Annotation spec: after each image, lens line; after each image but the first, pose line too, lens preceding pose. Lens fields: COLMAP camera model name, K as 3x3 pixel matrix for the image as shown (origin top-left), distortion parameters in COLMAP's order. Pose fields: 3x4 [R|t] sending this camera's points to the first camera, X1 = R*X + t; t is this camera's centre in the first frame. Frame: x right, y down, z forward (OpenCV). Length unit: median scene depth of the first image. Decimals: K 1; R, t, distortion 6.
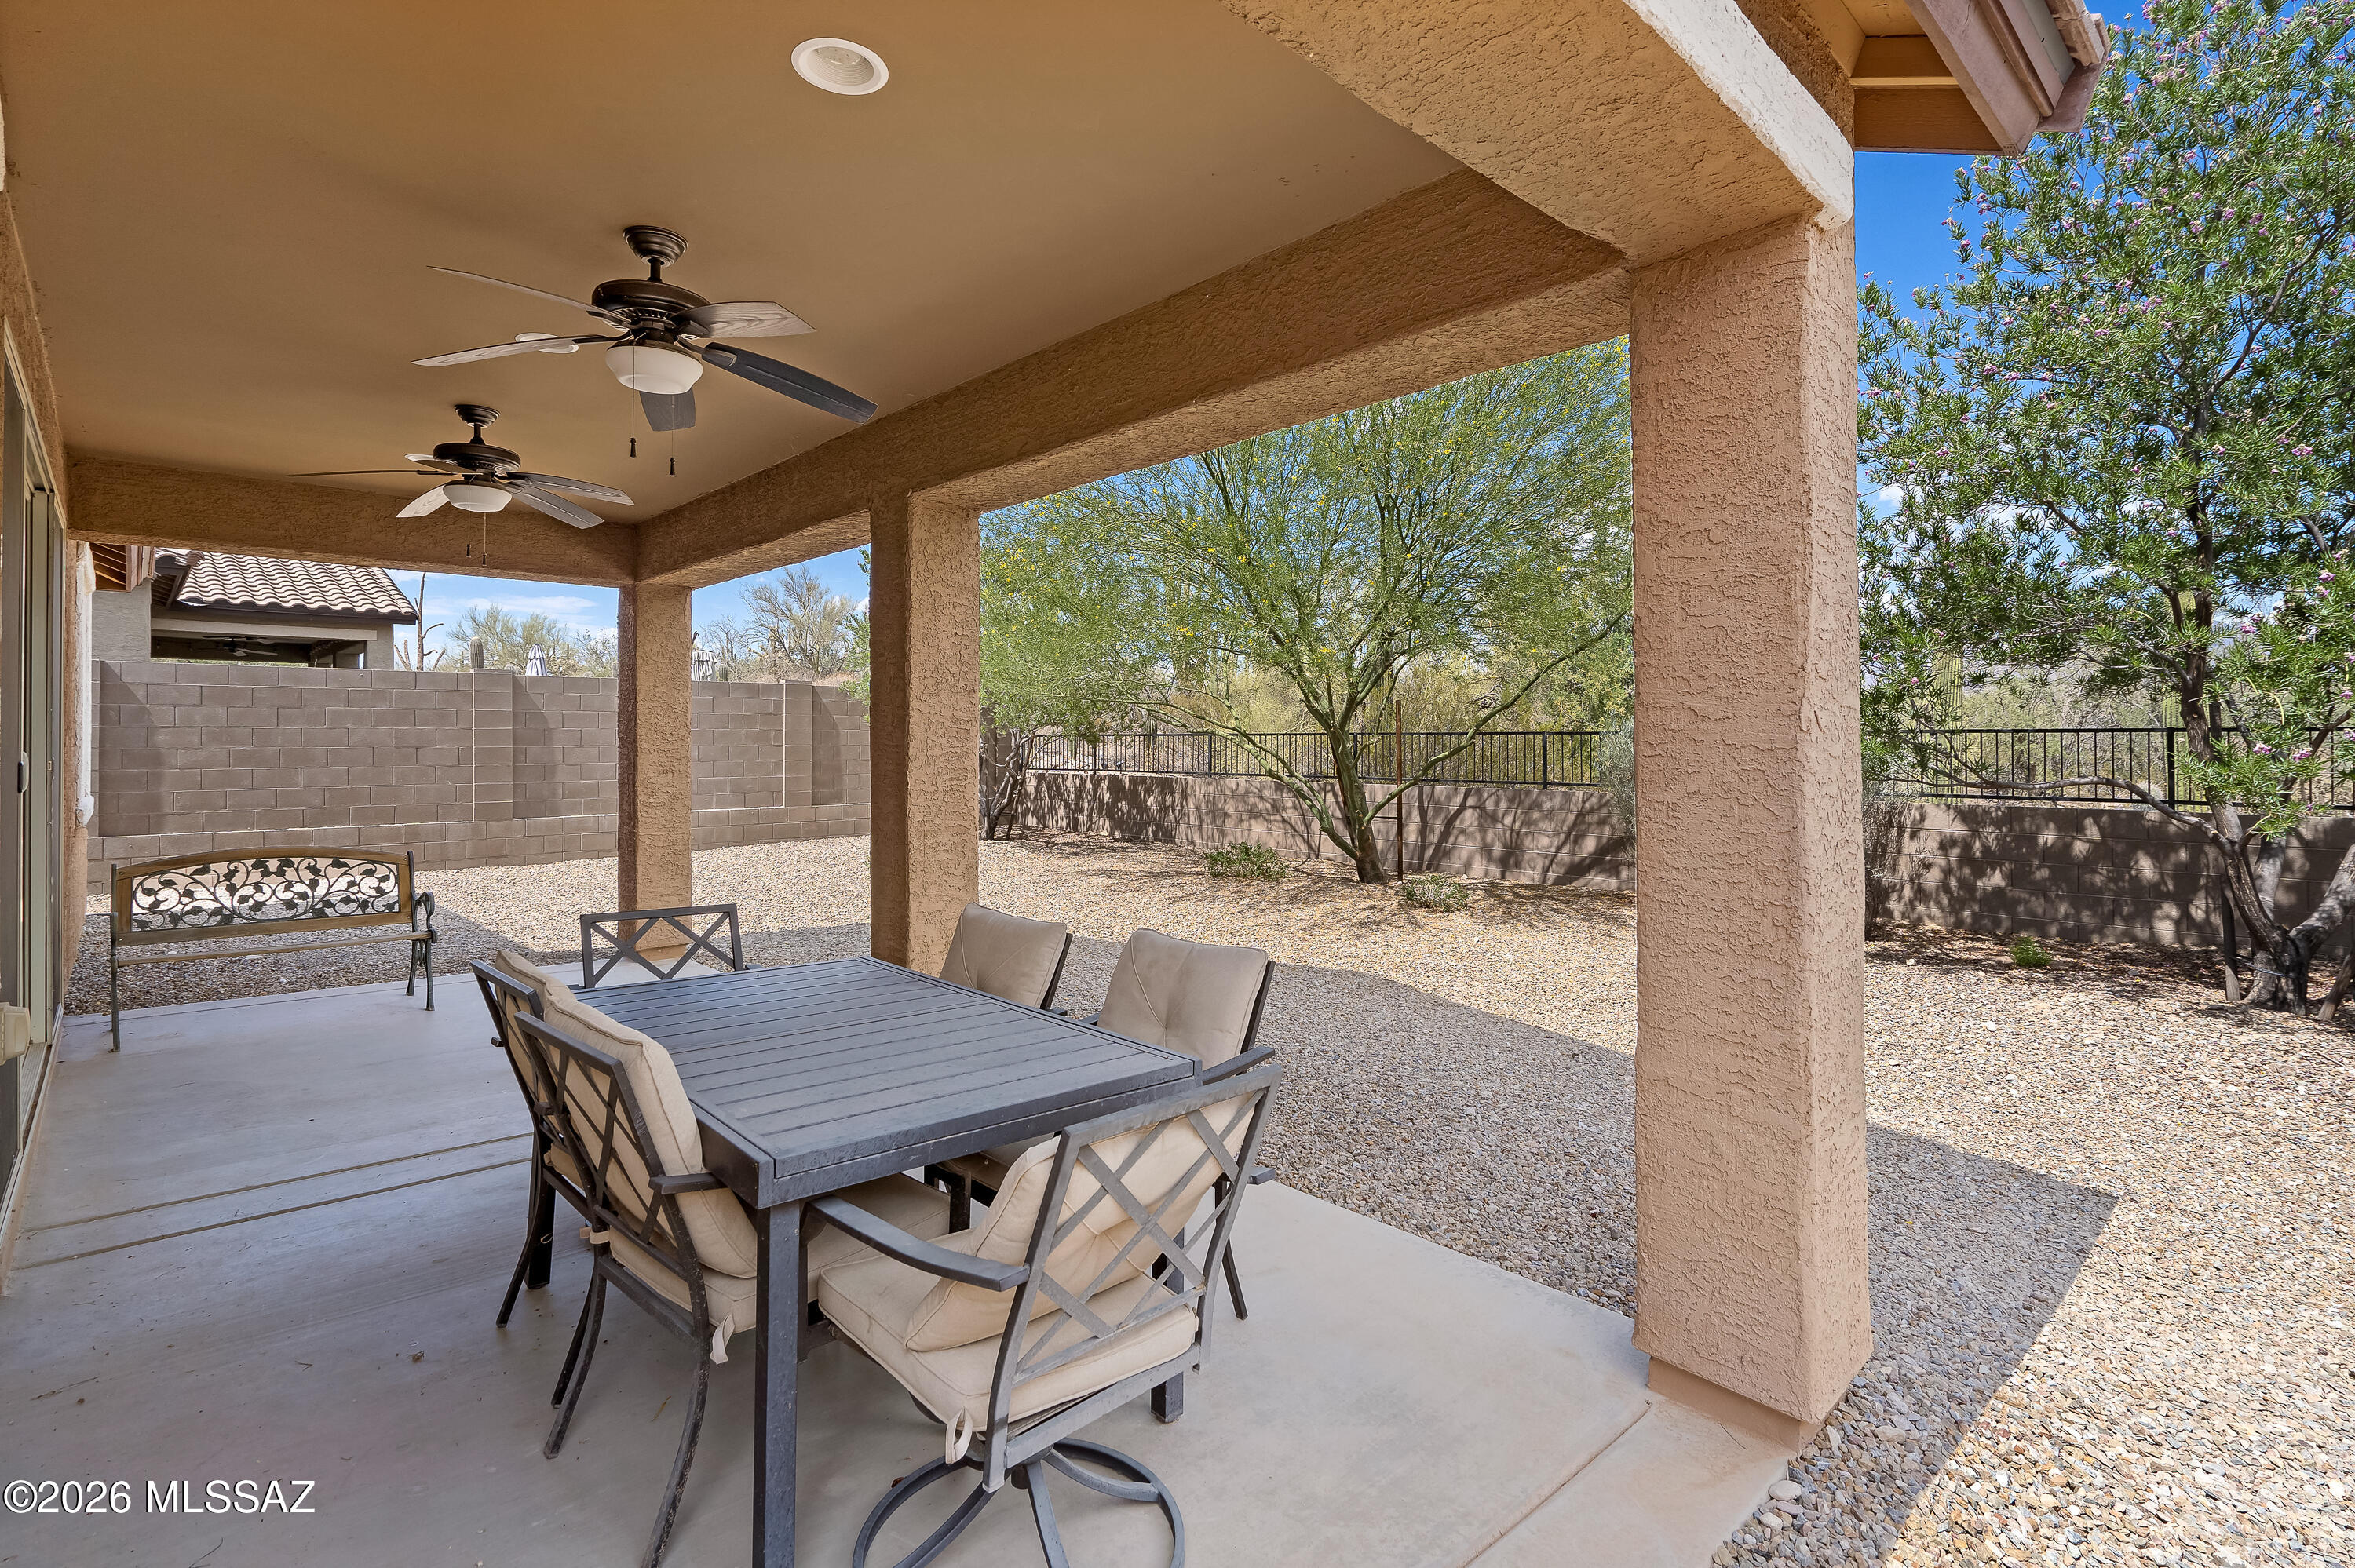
lens RADIAL K [[1132.3, 0, 1165.9], [0, 1132.3, 763.0], [0, 0, 1]] dist [0.007857, -0.002850]
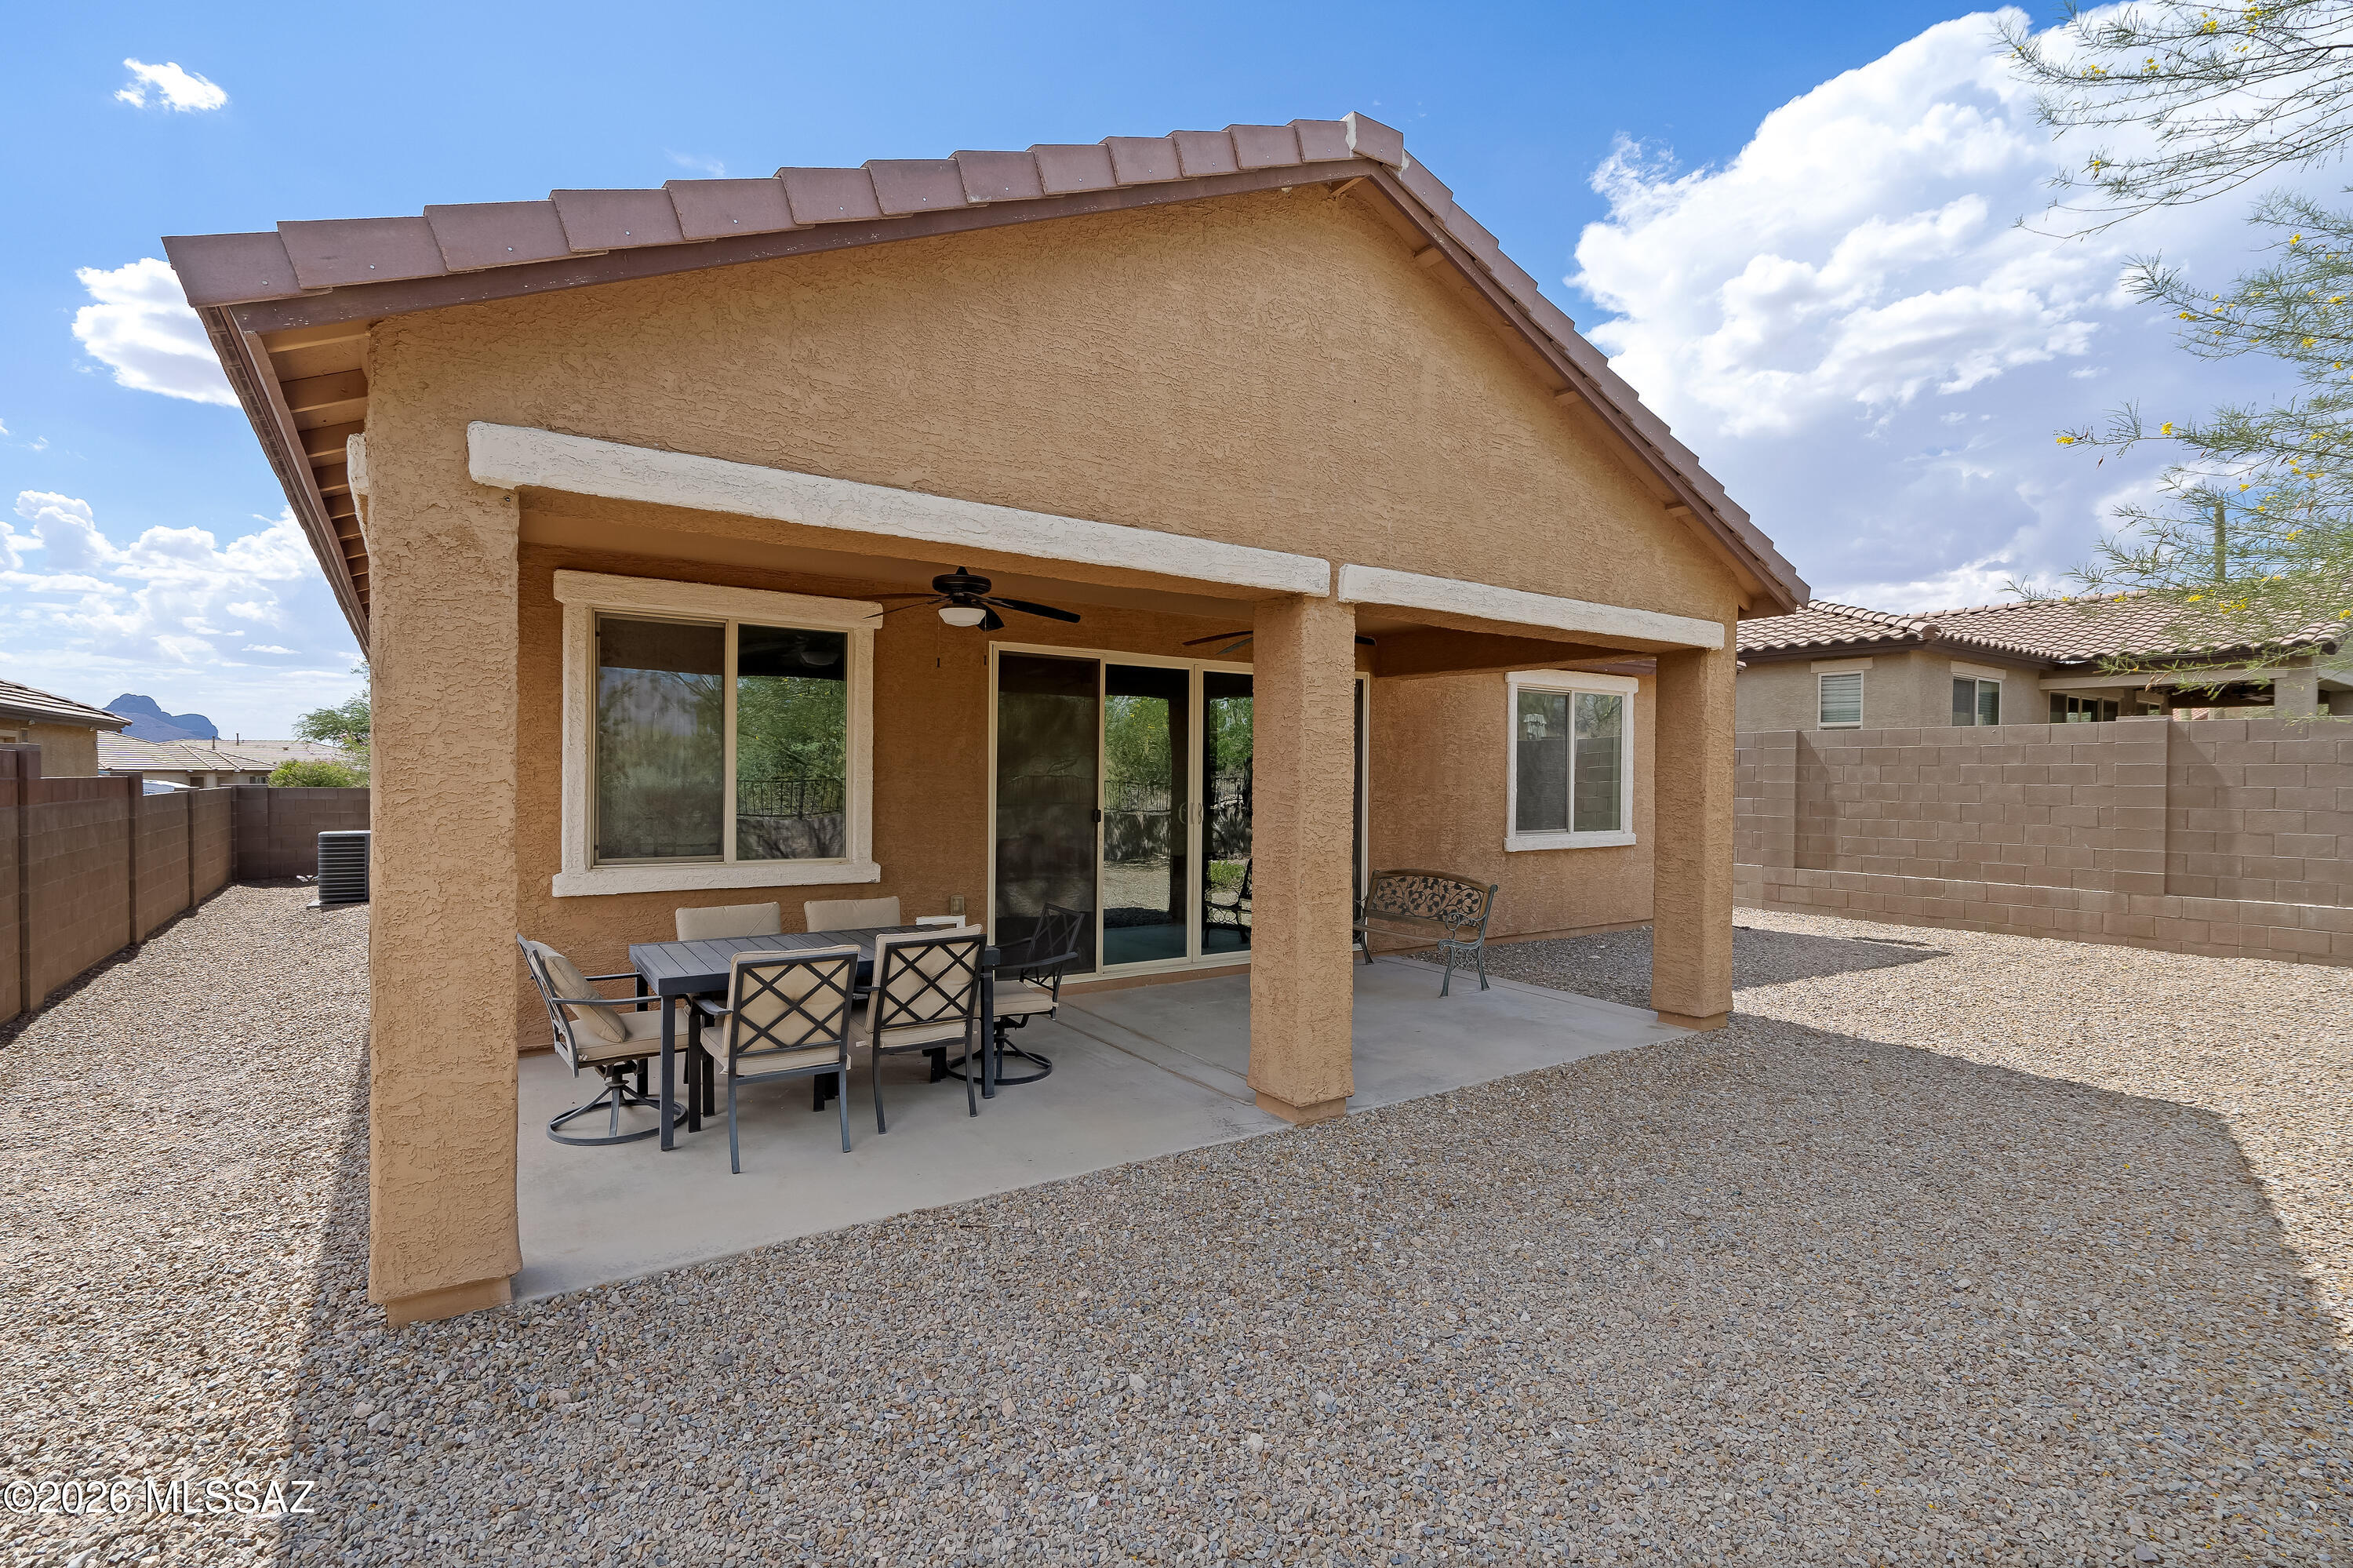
lens RADIAL K [[1131.5, 0, 1185.3], [0, 1131.5, 781.6], [0, 0, 1]] dist [0.007857, -0.002850]
pose [[-0.143121, 0.007726, -0.989675, 0.378077], [-0.026509, 0.999581, 0.011637, -0.026295], [0.989350, 0.027900, -0.142856, 0.442469]]
